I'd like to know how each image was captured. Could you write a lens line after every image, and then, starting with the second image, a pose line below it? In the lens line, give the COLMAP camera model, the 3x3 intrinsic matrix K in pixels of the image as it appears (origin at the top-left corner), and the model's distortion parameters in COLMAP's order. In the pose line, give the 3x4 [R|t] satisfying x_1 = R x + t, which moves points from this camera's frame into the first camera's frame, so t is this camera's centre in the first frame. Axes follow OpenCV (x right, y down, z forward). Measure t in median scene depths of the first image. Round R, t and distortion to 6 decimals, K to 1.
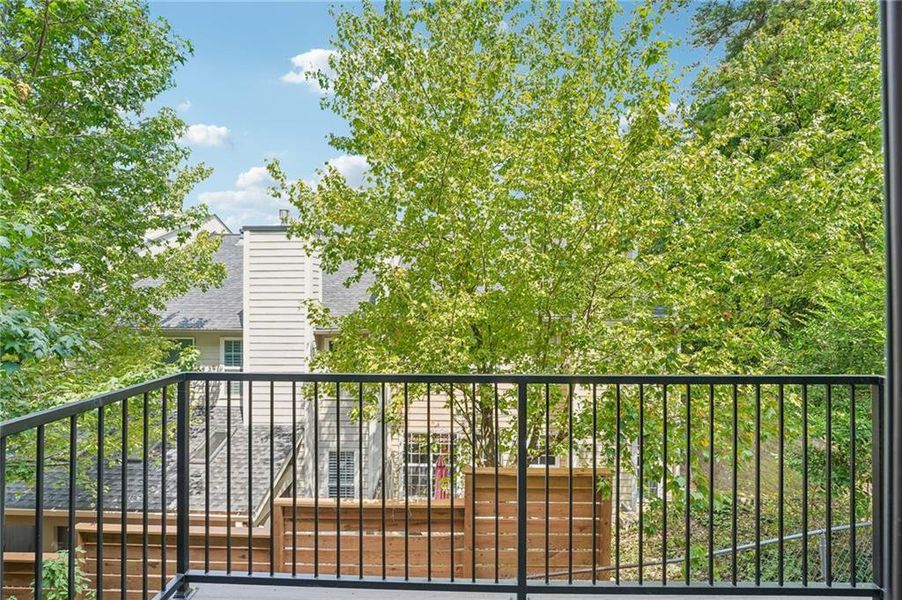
lens RADIAL K [[400.4, 0, 446.4], [0, 400.4, 295.4], [0, 0, 1]] dist [0.000655, -0.000337]
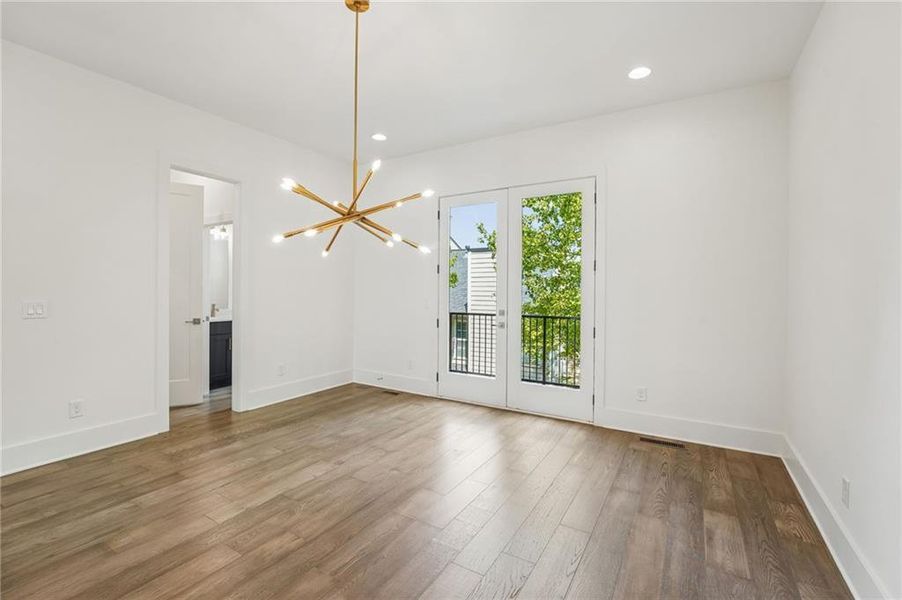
lens RADIAL K [[400.4, 0, 451.1], [0, 400.4, 296.4], [0, 0, 1]] dist [0.000655, -0.000337]
pose [[0.871866, 0.005198, -0.489716, 0.219082], [-0.003005, 0.999982, 0.005266, 0.006841], [0.489735, -0.003120, 0.871866, -0.426395]]
